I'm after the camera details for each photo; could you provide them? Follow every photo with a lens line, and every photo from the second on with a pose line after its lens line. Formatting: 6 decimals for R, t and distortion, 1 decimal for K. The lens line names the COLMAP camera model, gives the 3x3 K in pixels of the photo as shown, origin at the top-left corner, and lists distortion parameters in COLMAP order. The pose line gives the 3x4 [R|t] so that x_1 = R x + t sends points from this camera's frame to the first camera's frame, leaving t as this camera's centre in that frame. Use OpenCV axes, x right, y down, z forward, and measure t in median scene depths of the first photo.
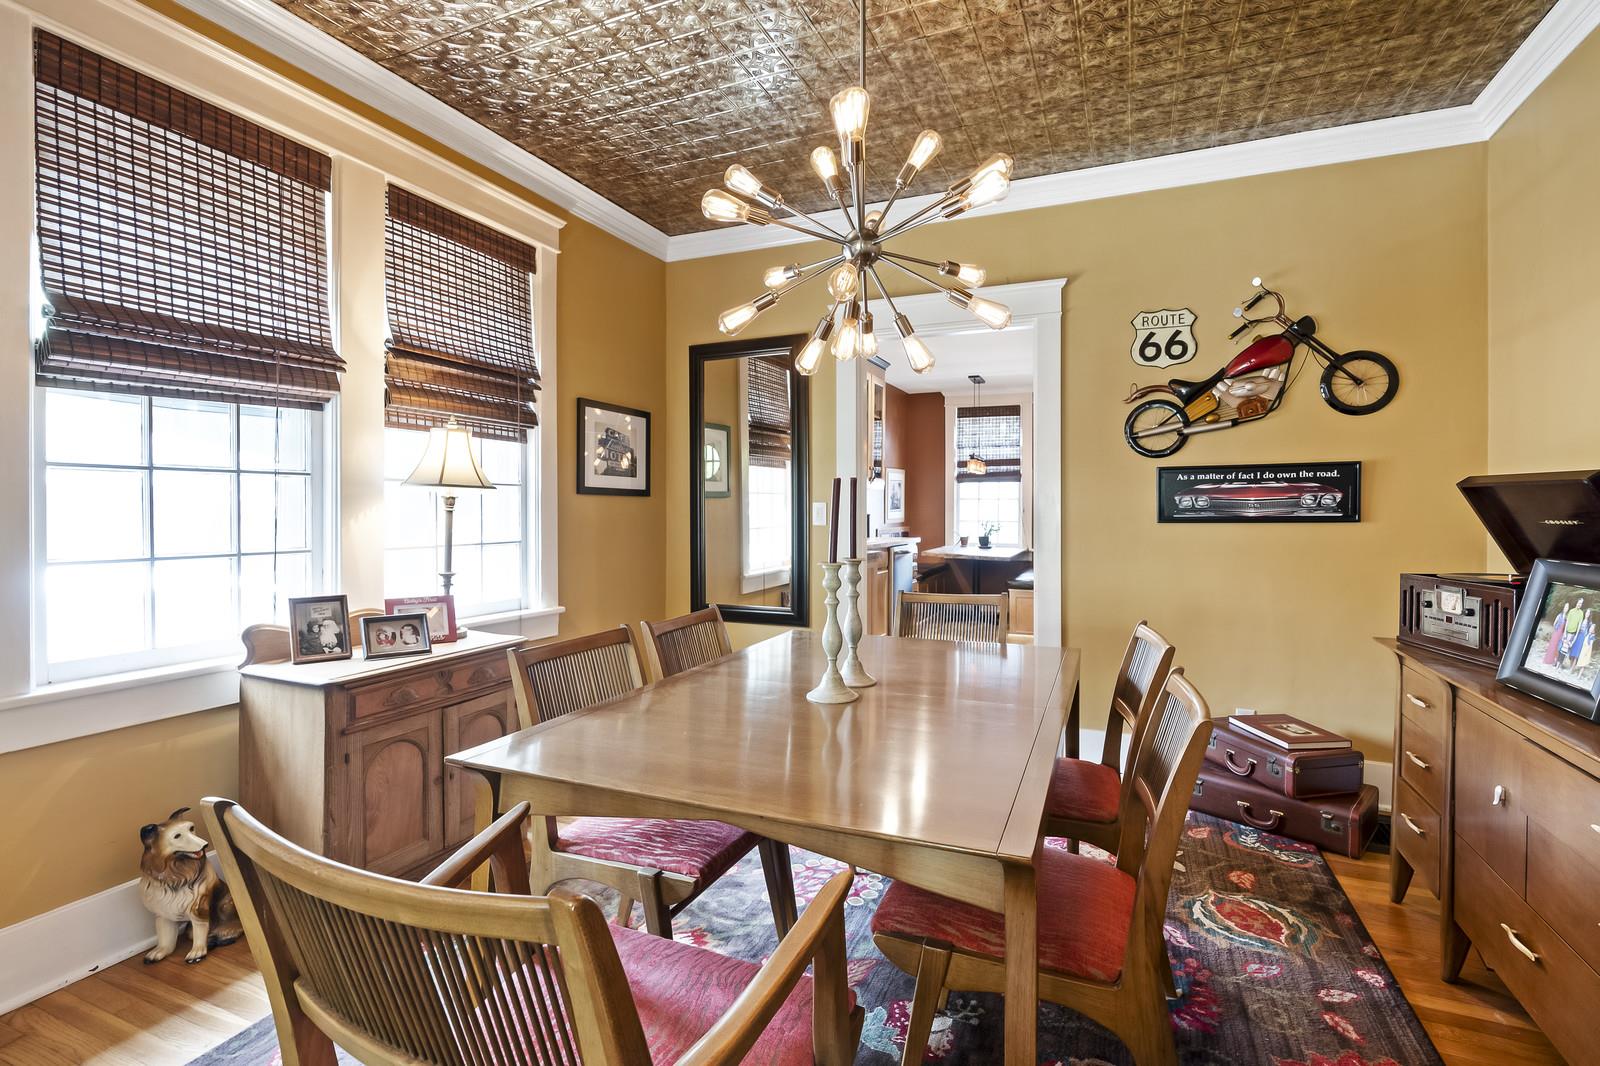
lens RADIAL K [[761.6, 0, 799.1], [0, 761.6, 521.3], [0, 0, 1]] dist [0.004620, 0.000341]
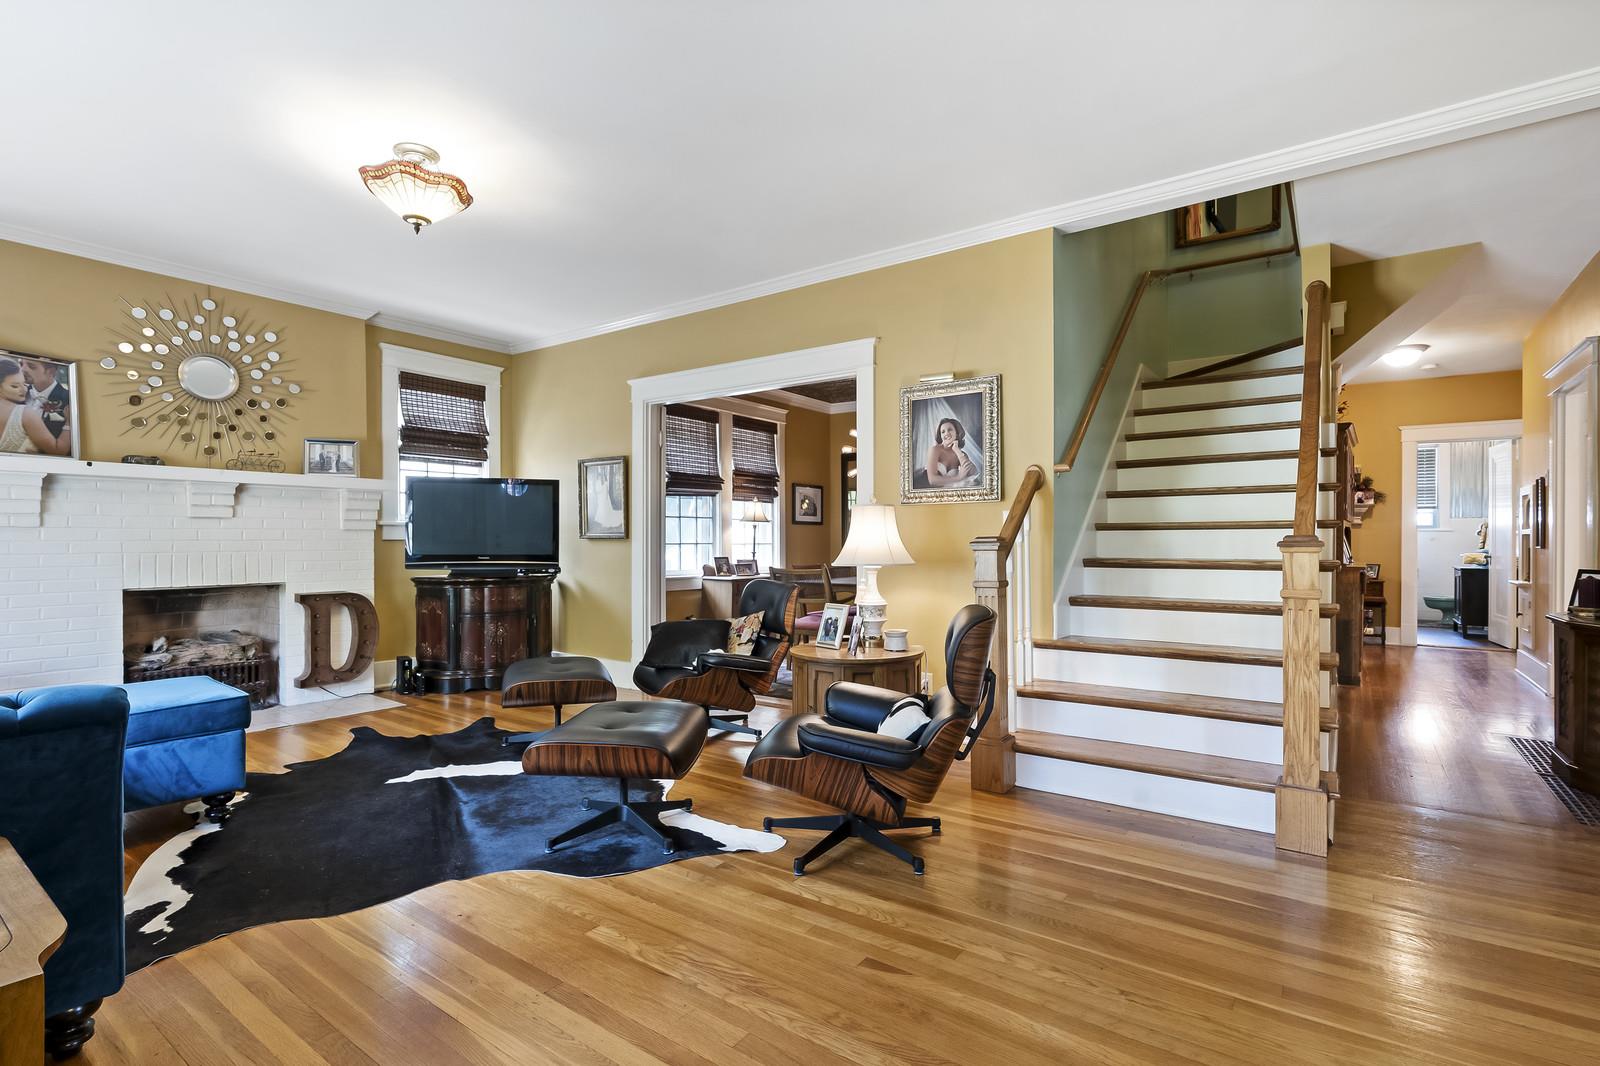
lens RADIAL K [[705.4, 0, 787.8], [0, 705.4, 538.1], [0, 0, 1]] dist [-0.001184, 0.001194]
pose [[0.972886, -0.008175, -0.231140, 0.268912], [0.003727, 0.999799, -0.019676, 0.068887], [0.231254, 0.018281, 0.972722, -1.528243]]
